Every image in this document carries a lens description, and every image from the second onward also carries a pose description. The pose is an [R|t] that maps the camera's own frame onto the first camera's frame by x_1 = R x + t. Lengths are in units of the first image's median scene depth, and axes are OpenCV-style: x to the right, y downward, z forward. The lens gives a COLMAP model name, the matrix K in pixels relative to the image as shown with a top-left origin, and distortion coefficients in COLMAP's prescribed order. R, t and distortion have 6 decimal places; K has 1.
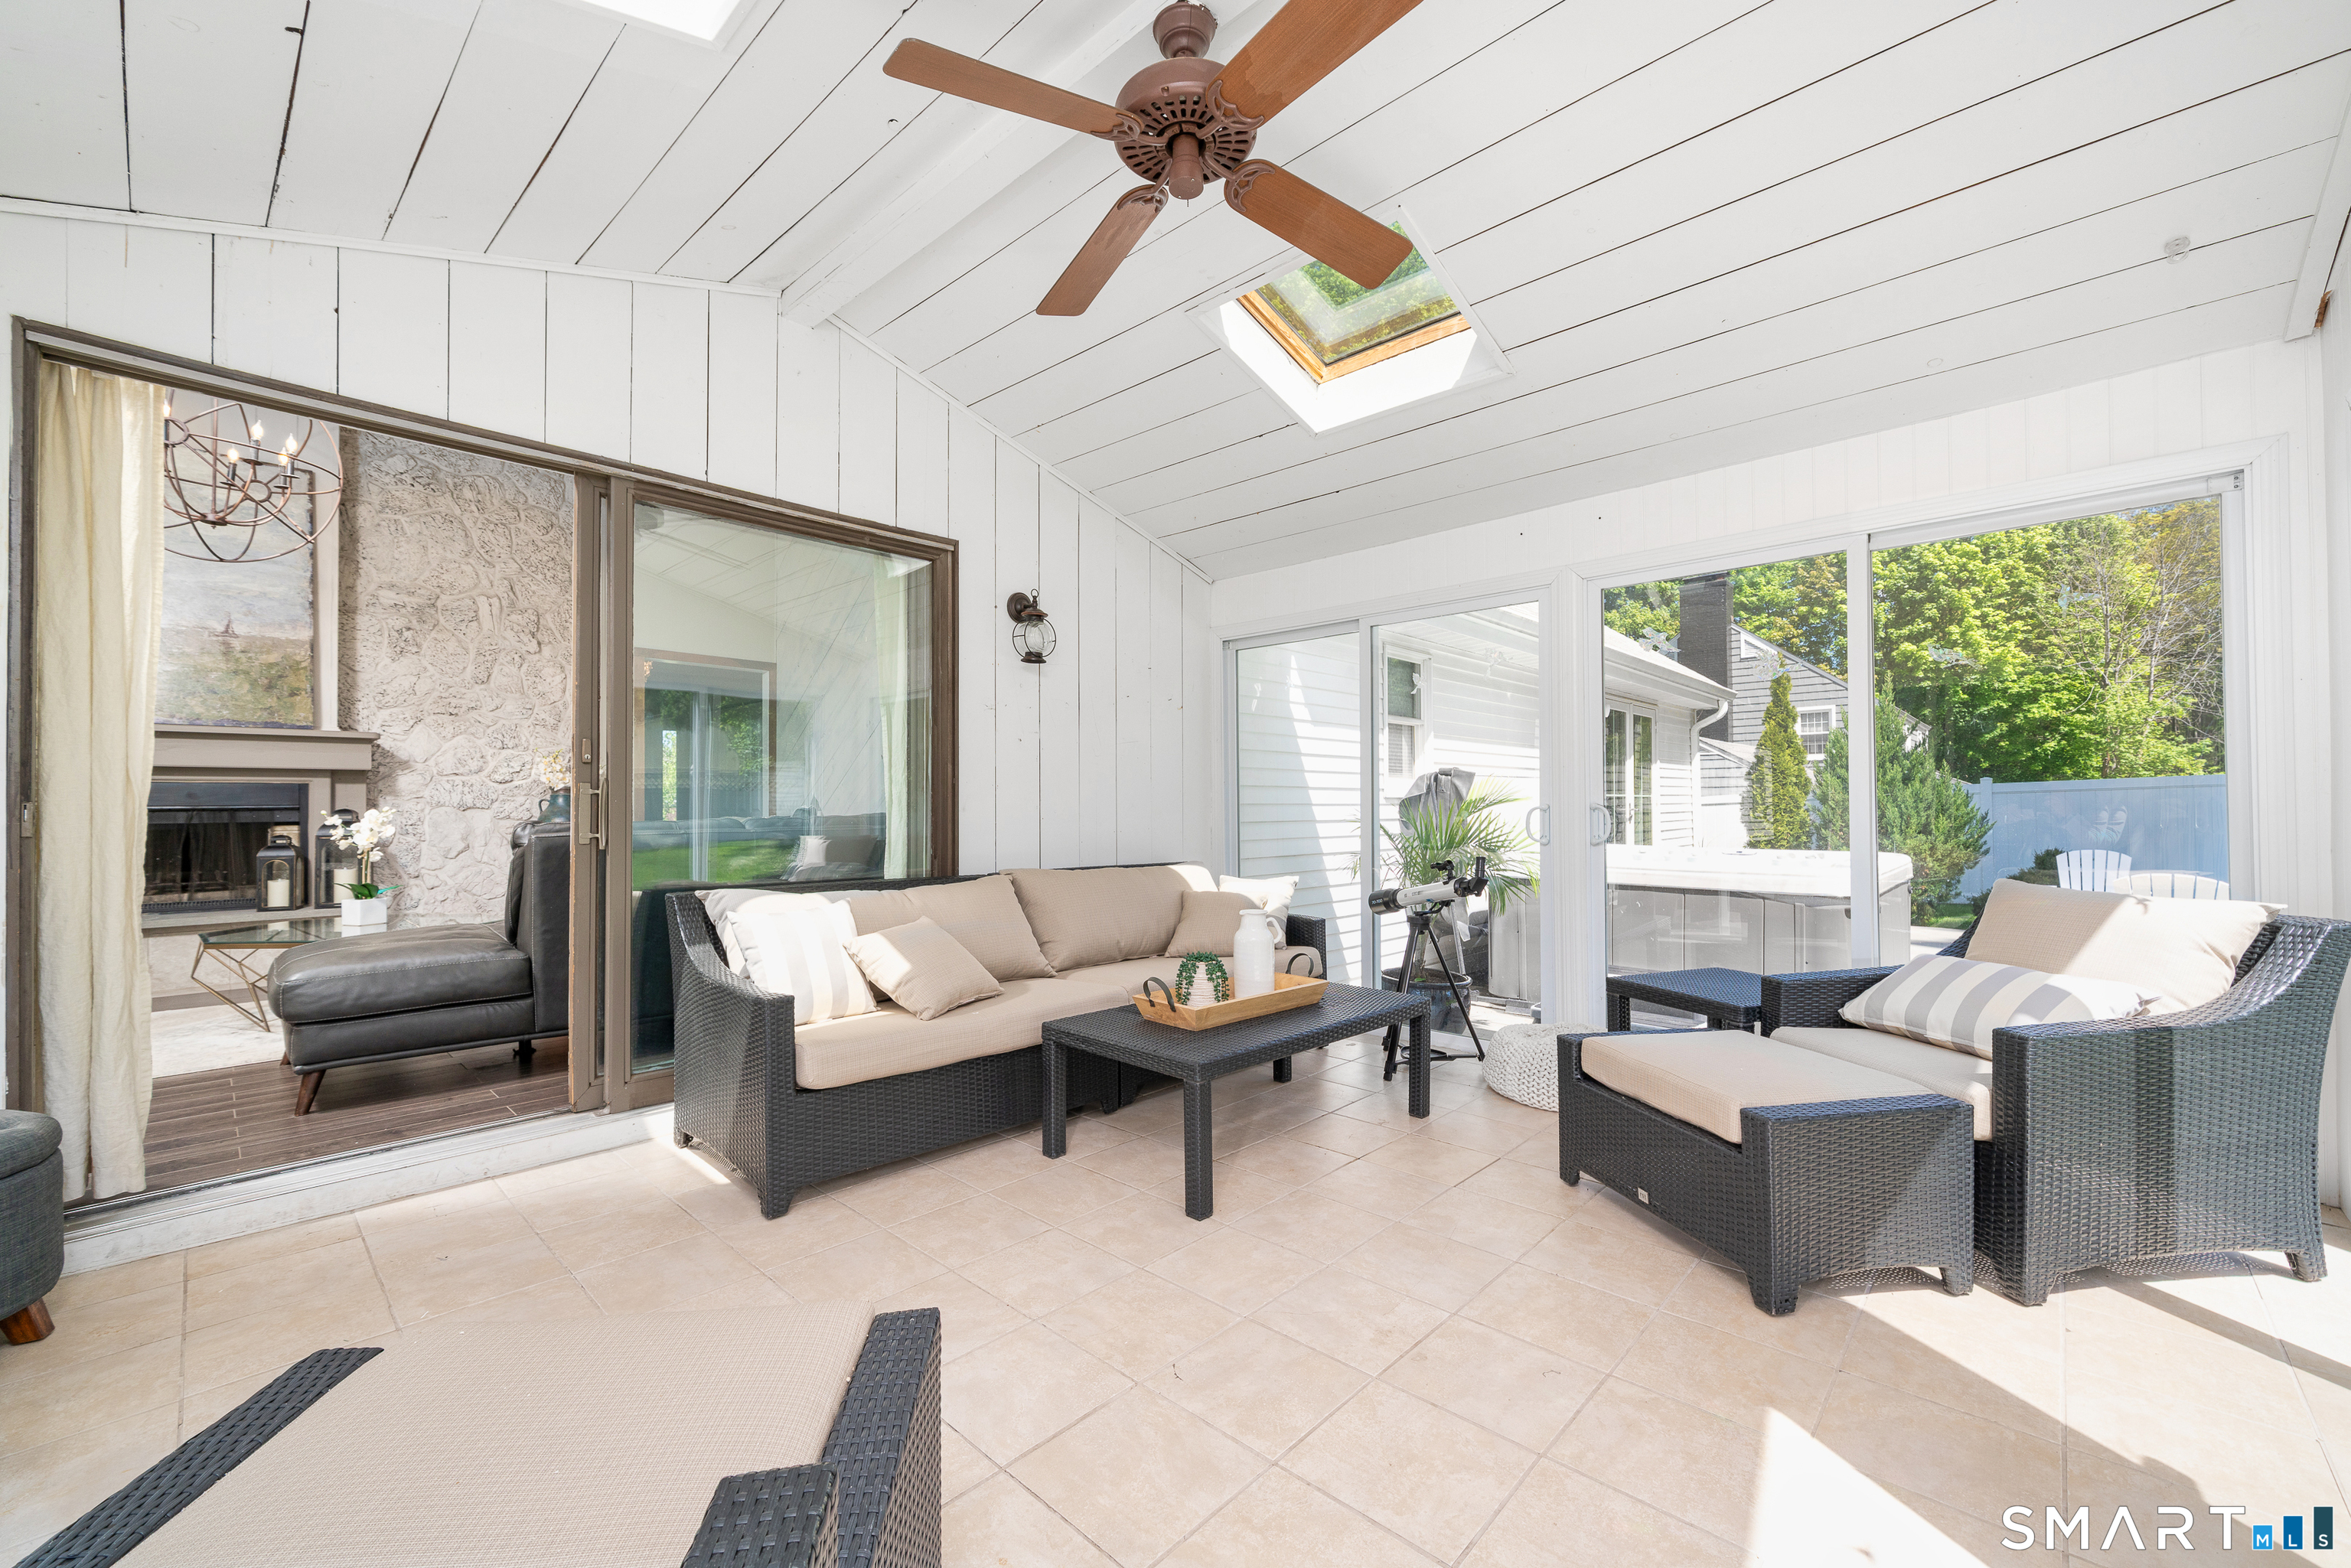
lens RADIAL K [[939.8, 0, 1174.2], [0, 939.8, 803.0], [0, 0, 1]] dist [-0.003056, -0.000136]
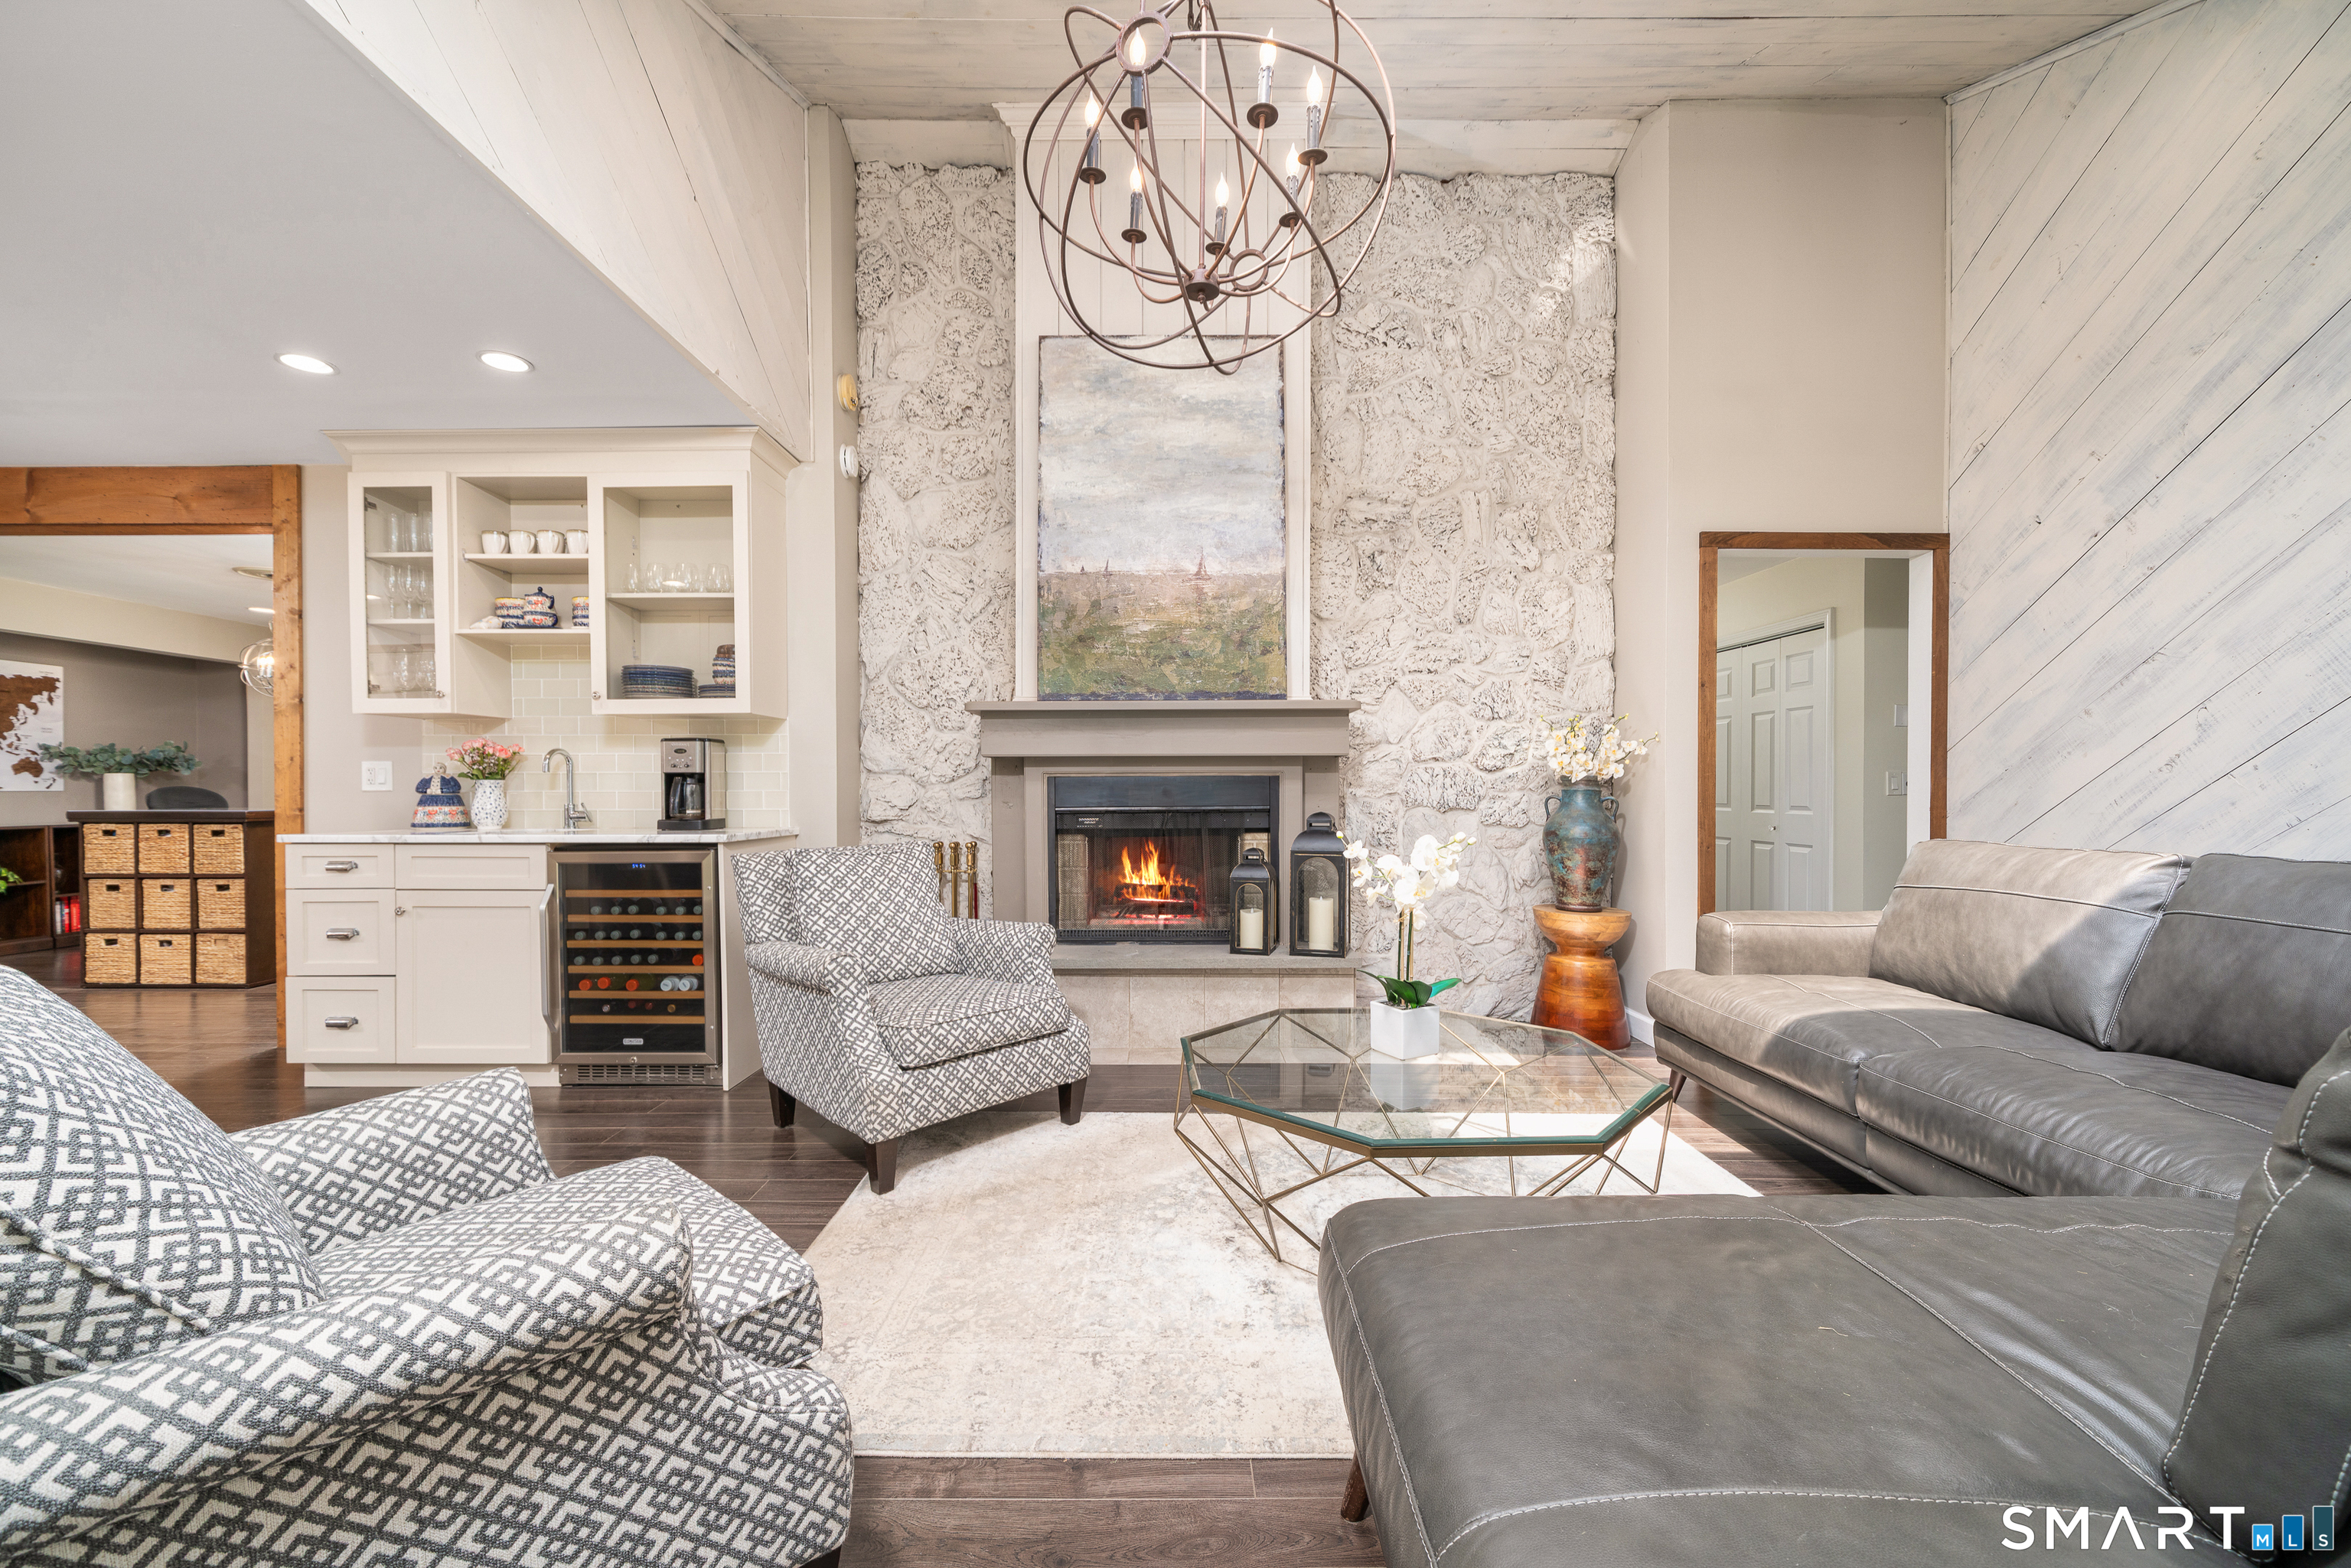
lens RADIAL K [[939.8, 0, 1163.3], [0, 939.8, 792.0], [0, 0, 1]] dist [-0.003056, -0.000136]
pose [[0.702910, 0.004204, -0.711266, -0.430129], [0.001874, 0.999968, 0.007762, -0.012827], [0.711276, -0.006788, 0.702880, 0.390325]]
